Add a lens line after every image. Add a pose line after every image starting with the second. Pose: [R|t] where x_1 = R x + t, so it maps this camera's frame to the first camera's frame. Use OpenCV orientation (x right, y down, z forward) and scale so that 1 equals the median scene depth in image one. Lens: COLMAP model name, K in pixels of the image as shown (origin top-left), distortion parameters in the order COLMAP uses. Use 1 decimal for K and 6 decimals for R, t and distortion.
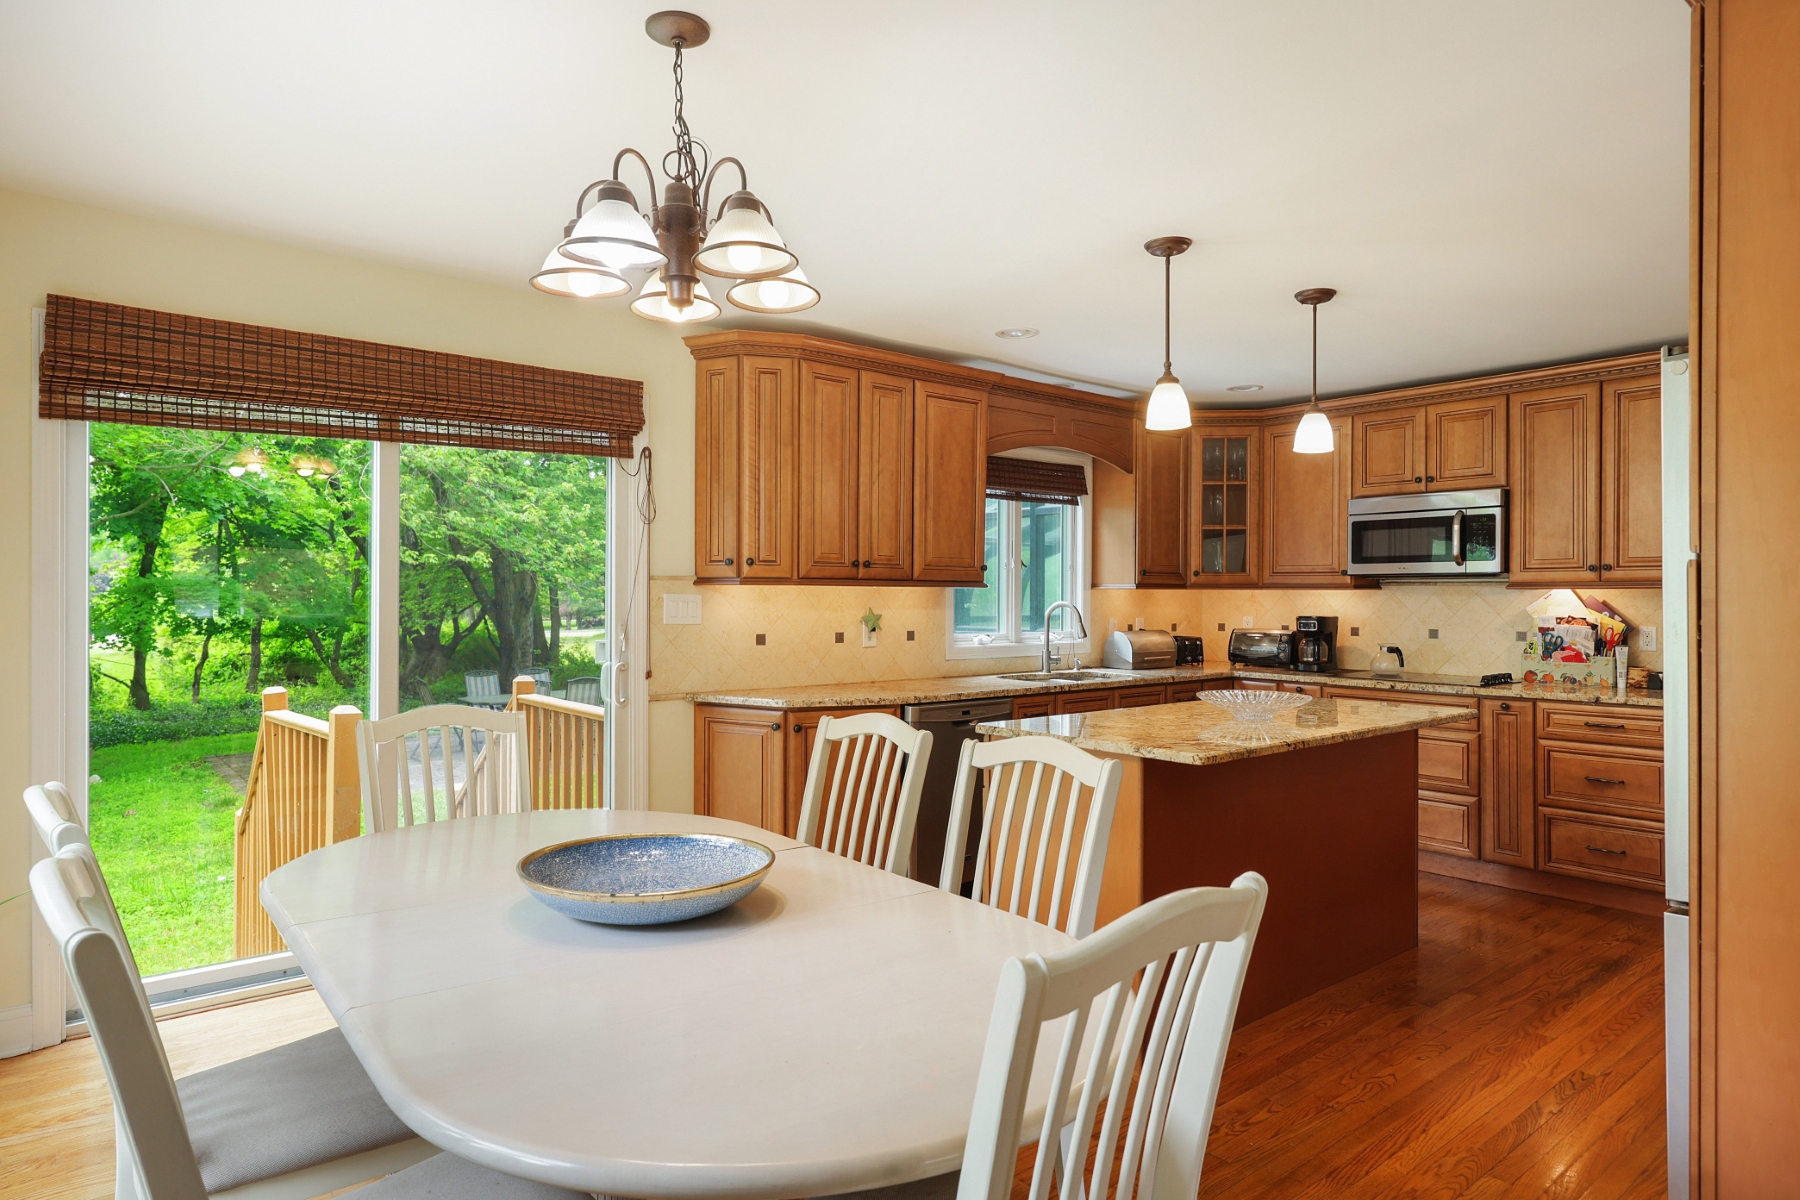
lens RADIAL K [[1041.7, 0, 900.0], [0, 1041.7, 600.0], [0, 0, 1]] dist [-0.037368, 0.000472]
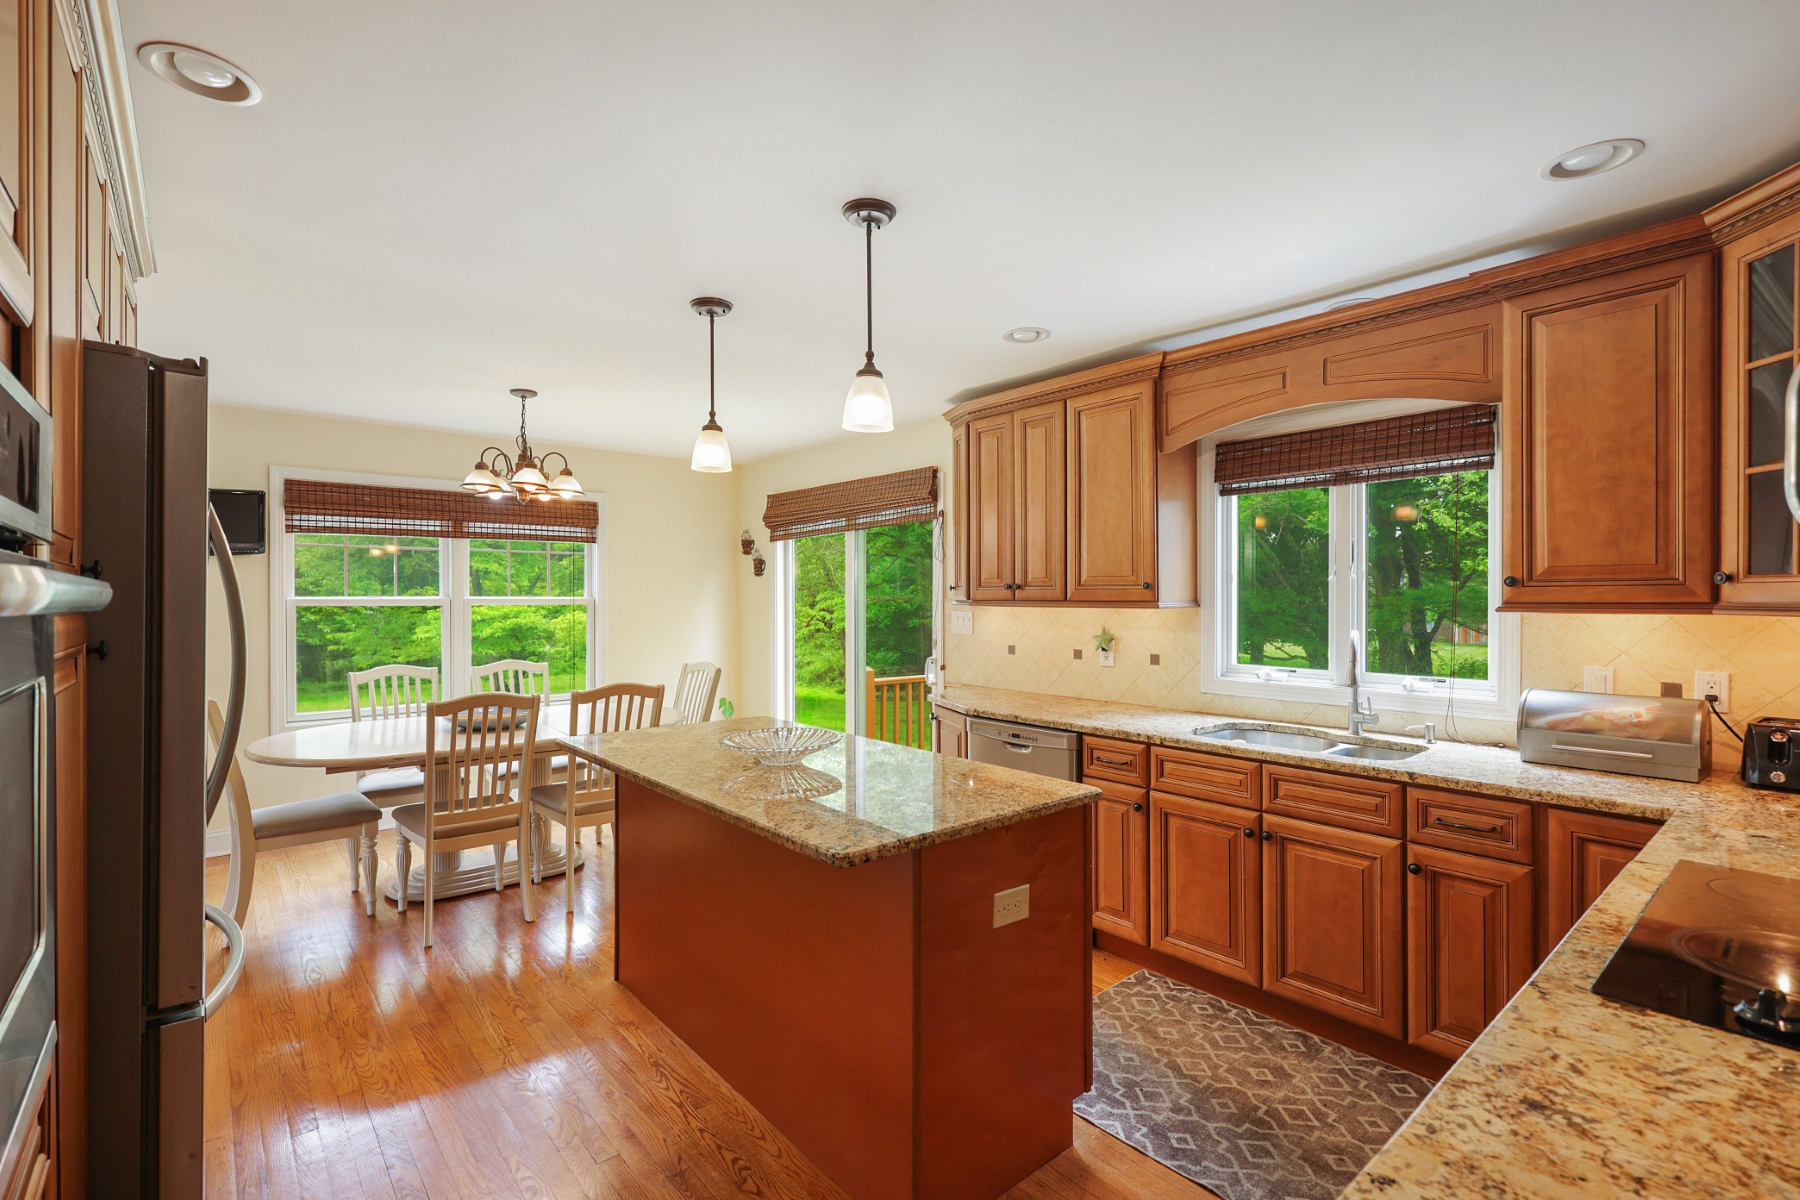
lens RADIAL K [[787.2, 0, 900.0], [0, 787.2, 600.0], [0, 0, 1]] dist [0.011133, -0.000259]
pose [[0.033353, -0.002558, -0.999440, 0.728674], [-0.006880, 0.999972, -0.002789, -0.015543], [0.999420, 0.006969, 0.033334, 0.782547]]
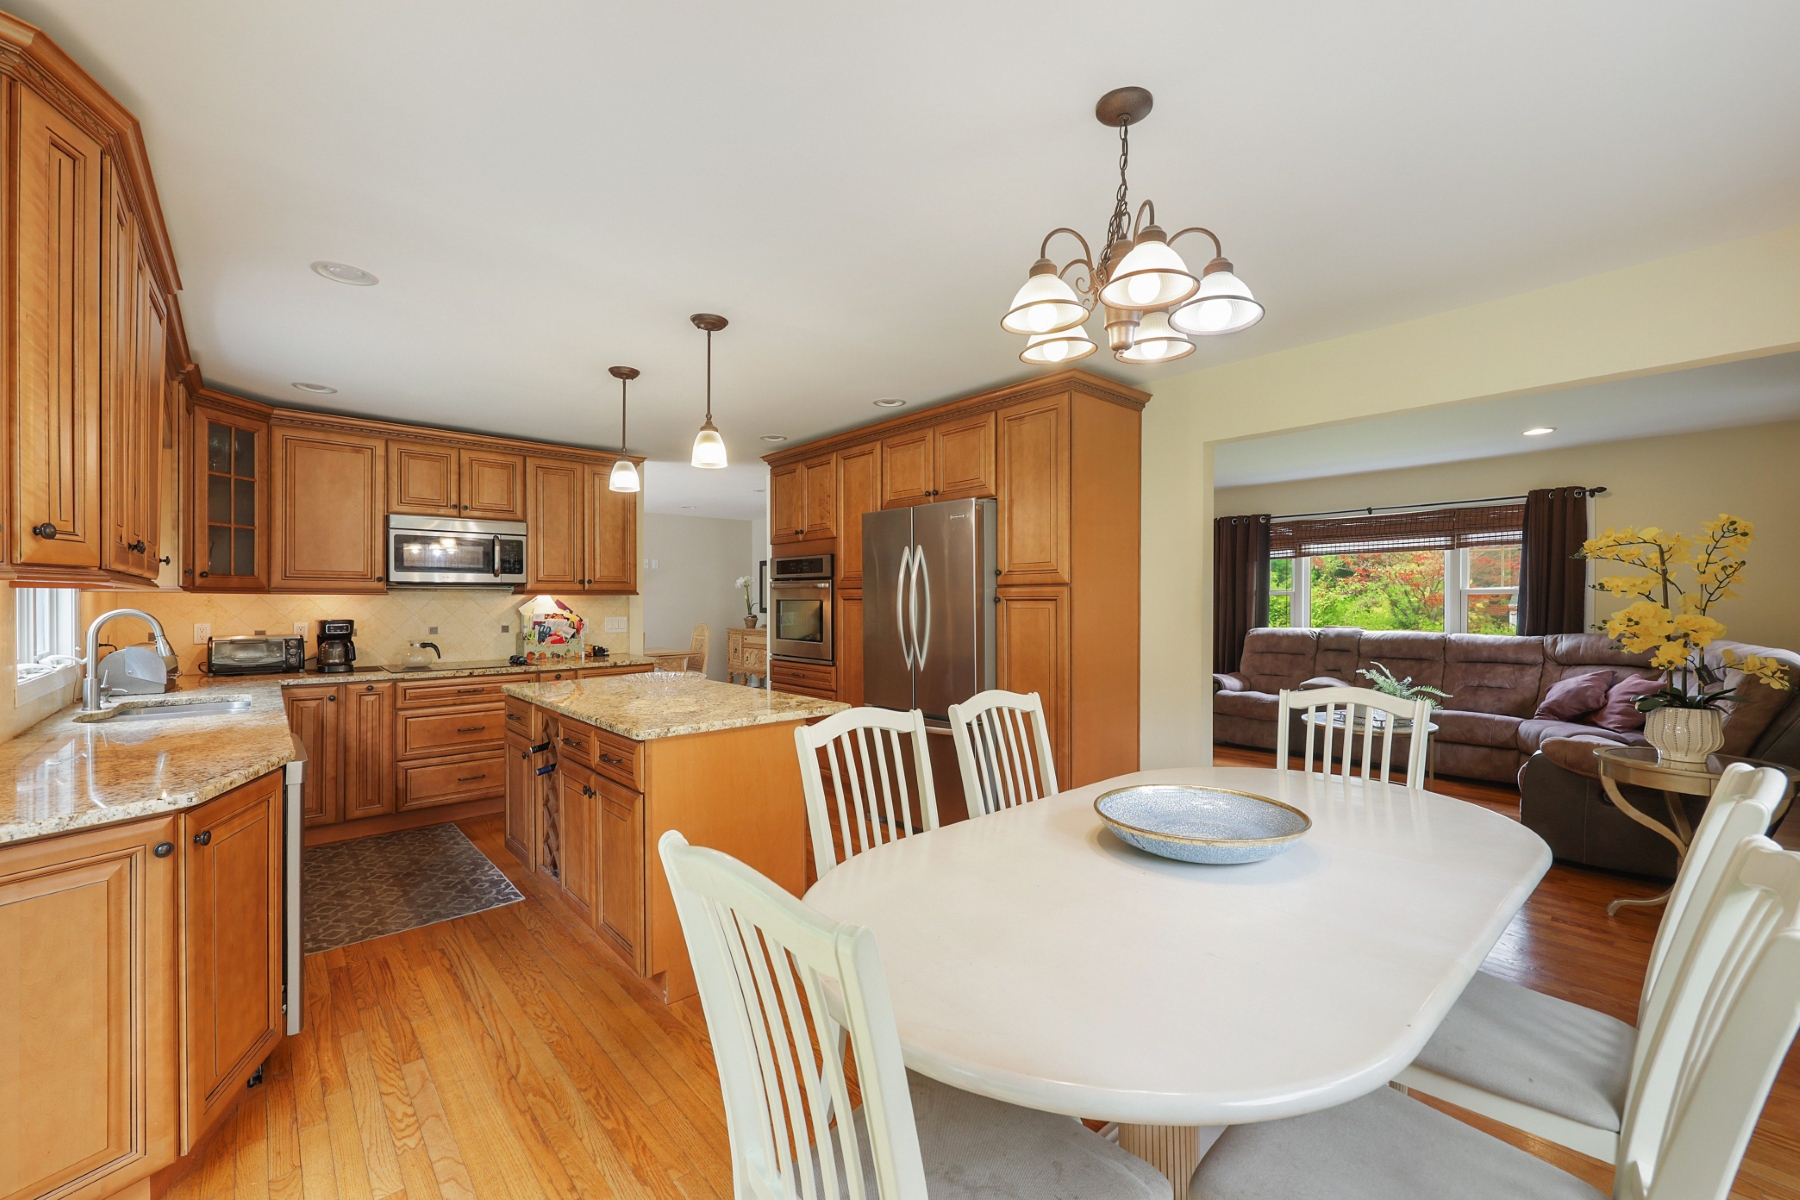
lens RADIAL K [[723.8, 0, 900.0], [0, 723.8, 600.0], [0, 0, 1]] dist [0.002595, 0.000258]
pose [[-0.053167, -0.001911, 0.998584, -0.429499], [0.006262, 0.999978, 0.002247, -0.002785], [-0.998566, 0.006373, -0.053154, 0.548181]]
